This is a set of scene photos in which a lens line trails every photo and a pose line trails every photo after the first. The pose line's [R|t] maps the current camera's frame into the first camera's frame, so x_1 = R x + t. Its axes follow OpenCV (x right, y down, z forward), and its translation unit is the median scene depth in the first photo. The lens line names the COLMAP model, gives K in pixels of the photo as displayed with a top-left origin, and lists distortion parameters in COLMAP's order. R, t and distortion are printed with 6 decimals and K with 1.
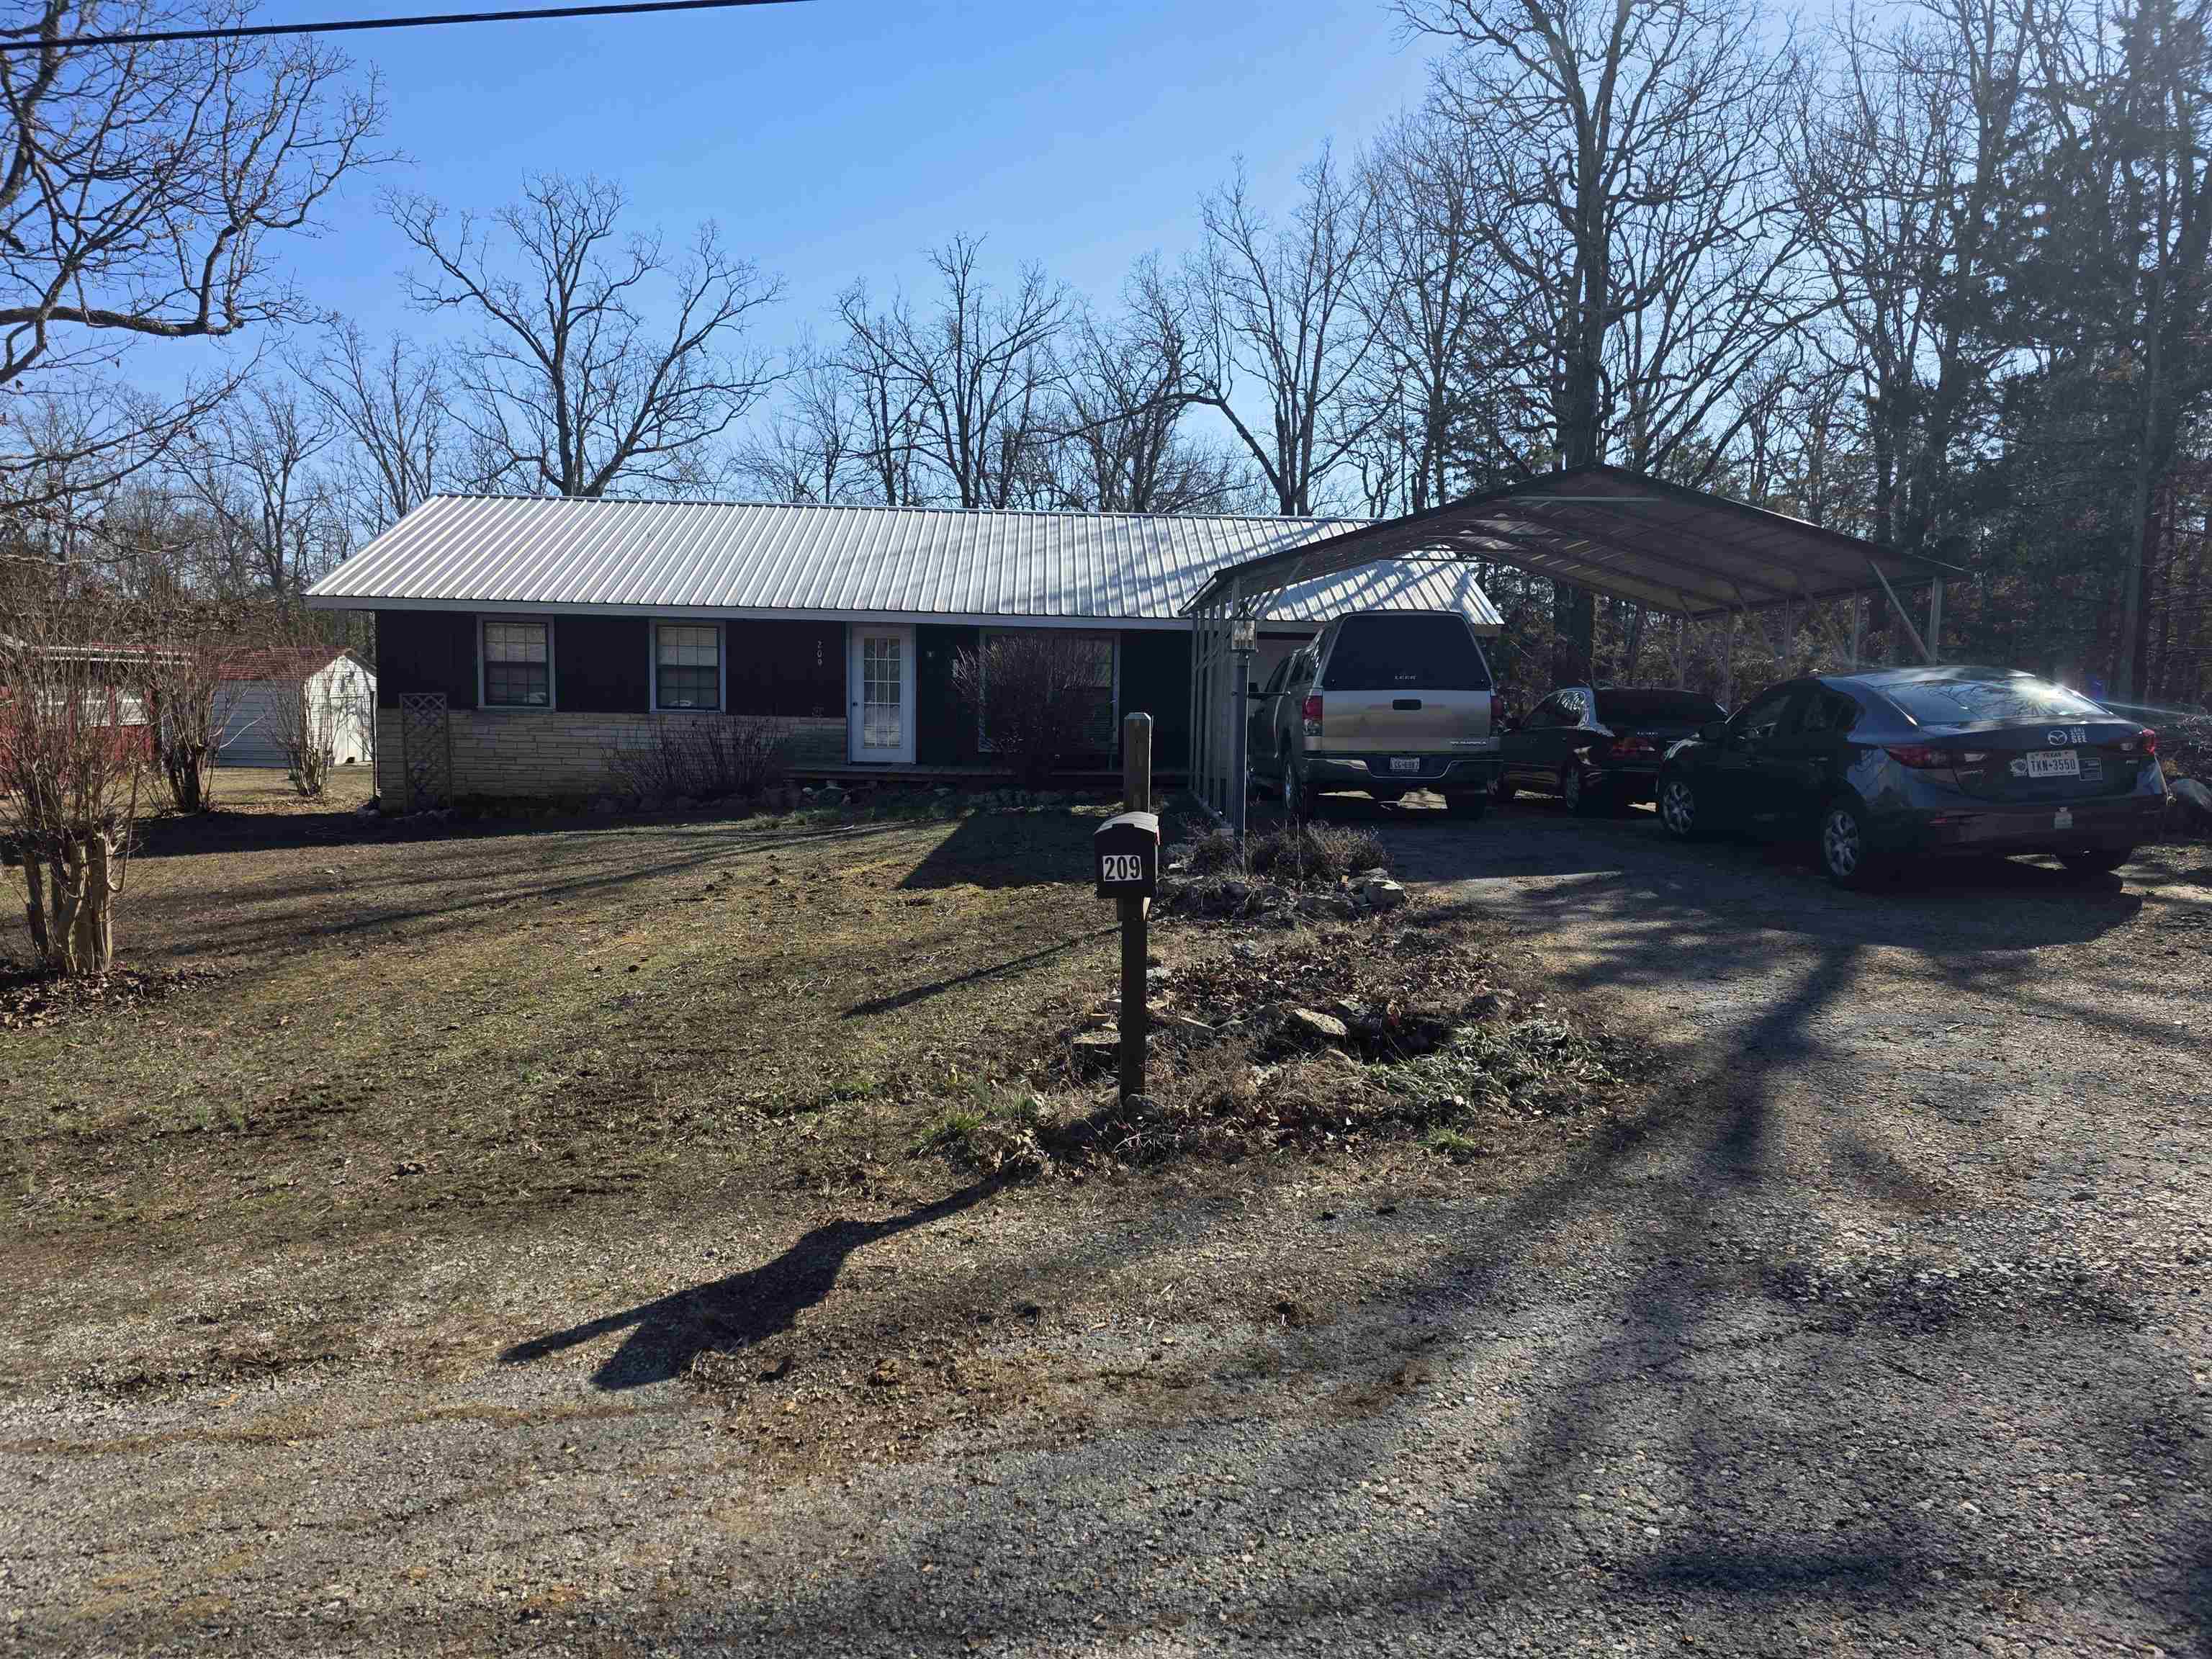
lens RADIAL K [[1475.2, 0, 1106.0], [0, 1475.2, 829.5], [0, 0, 1]] dist [0.004736, -0.000669]
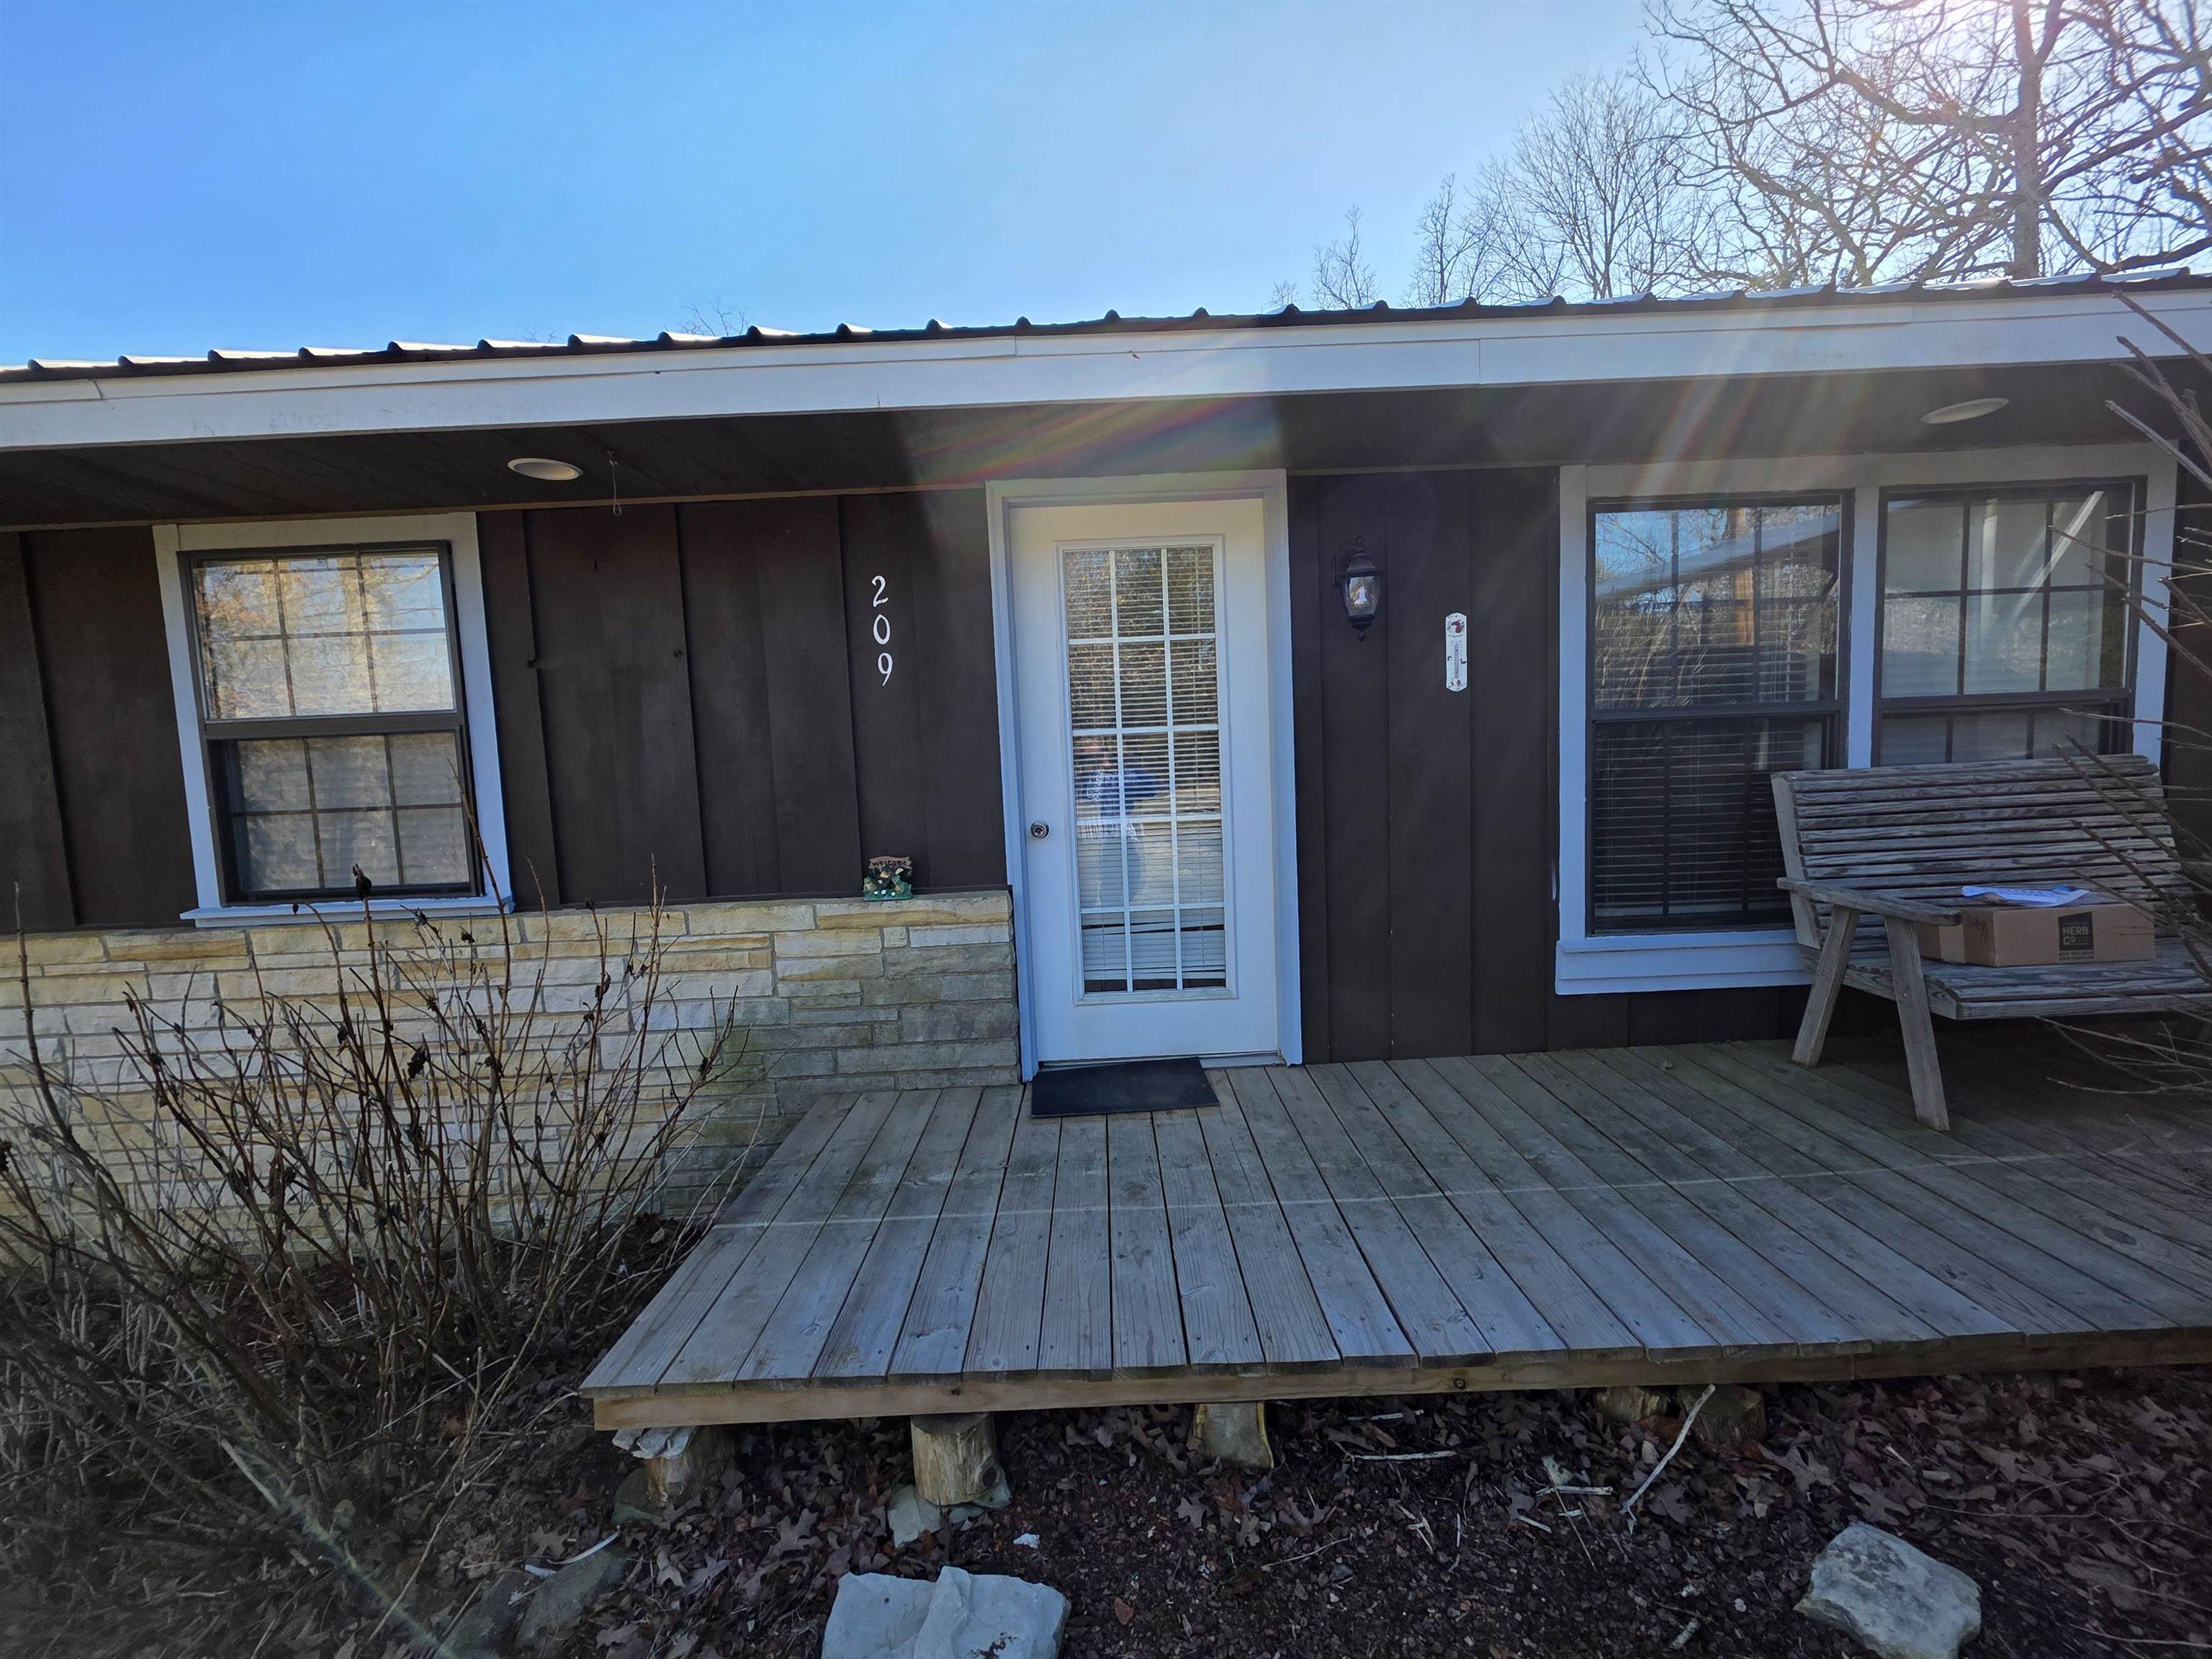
lens RADIAL K [[884.9, 0, 1110.7], [0, 884.9, 828.1], [0, 0, 1]] dist [0.003615, -0.000412]
pose [[0.996651, -0.059498, -0.056089, -0.090975], [0.058397, 0.998071, -0.021068, -0.049354], [0.057235, 0.017722, 0.998203, 0.515889]]
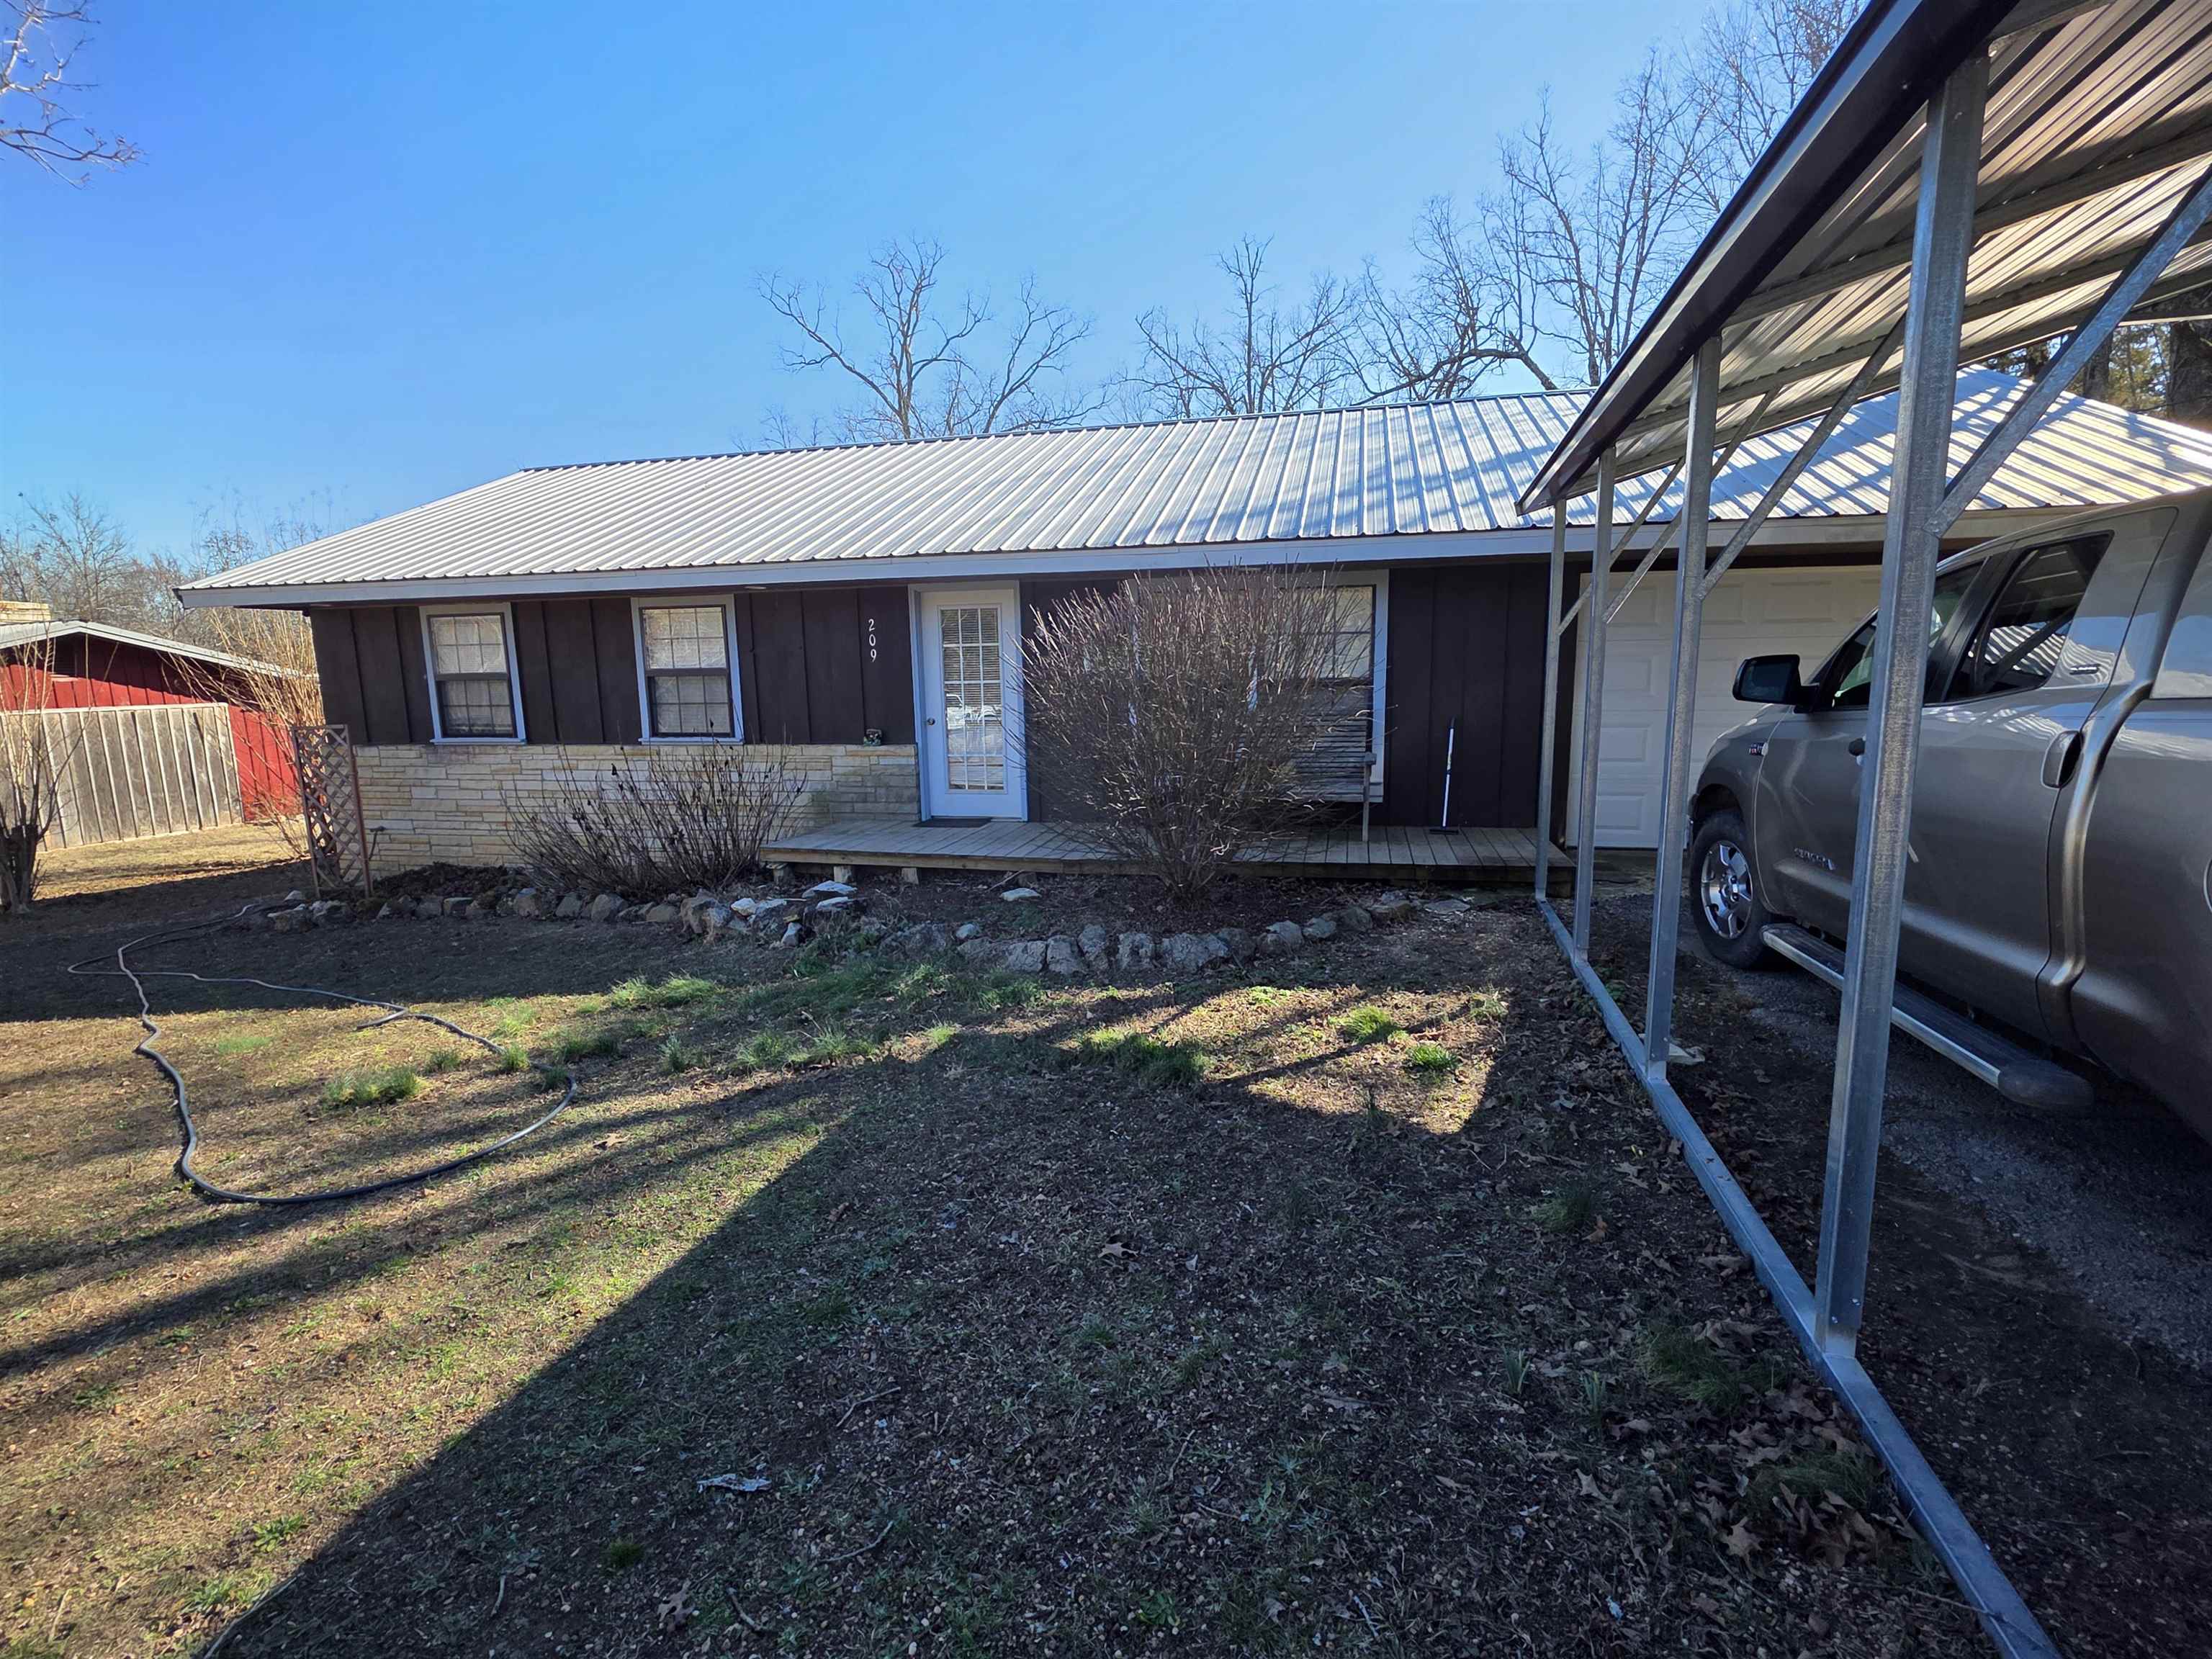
lens RADIAL K [[981.0, 0, 1107.9], [0, 981.0, 823.6], [0, 0, 1]] dist [-0.001636, -0.000065]
pose [[0.957937, 0.006111, -0.286913, 0.009000], [0.009133, 0.998618, 0.051761, -0.038252], [0.286833, -0.052204, 0.956557, 0.381845]]
